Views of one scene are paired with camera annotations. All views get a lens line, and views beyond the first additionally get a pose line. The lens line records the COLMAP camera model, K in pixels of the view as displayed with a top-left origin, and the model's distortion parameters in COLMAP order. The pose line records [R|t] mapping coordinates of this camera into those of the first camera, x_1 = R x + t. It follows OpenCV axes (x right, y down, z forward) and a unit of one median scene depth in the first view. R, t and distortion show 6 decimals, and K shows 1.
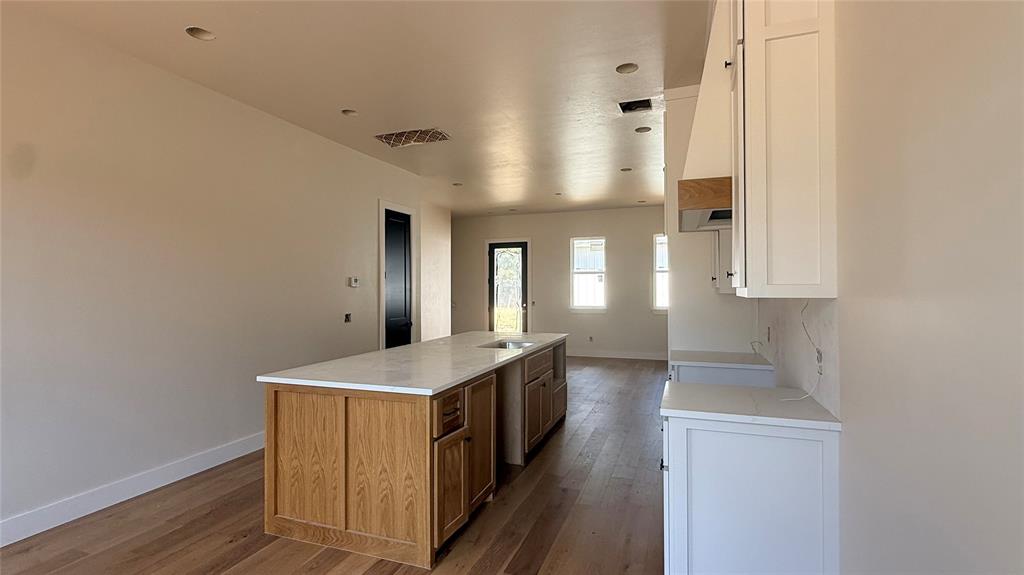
lens RADIAL K [[479.5, 0, 512.0], [0, 479.5, 287.5], [0, 0, 1]] dist [0.002366, 0.000161]
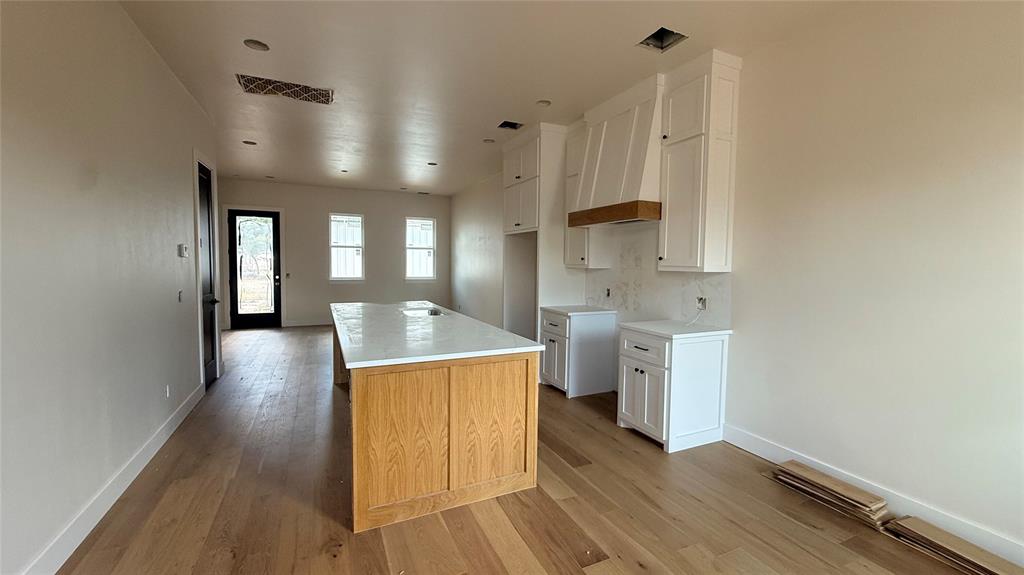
lens RADIAL K [[409.0, 0, 512.0], [0, 409.0, 287.5], [0, 0, 1]] dist [-0.001403, -0.000024]
pose [[0.703494, -0.033322, 0.709919, -0.459459], [-0.014561, 0.998015, 0.061273, -0.000860], [-0.710552, -0.053442, 0.701613, 0.150650]]
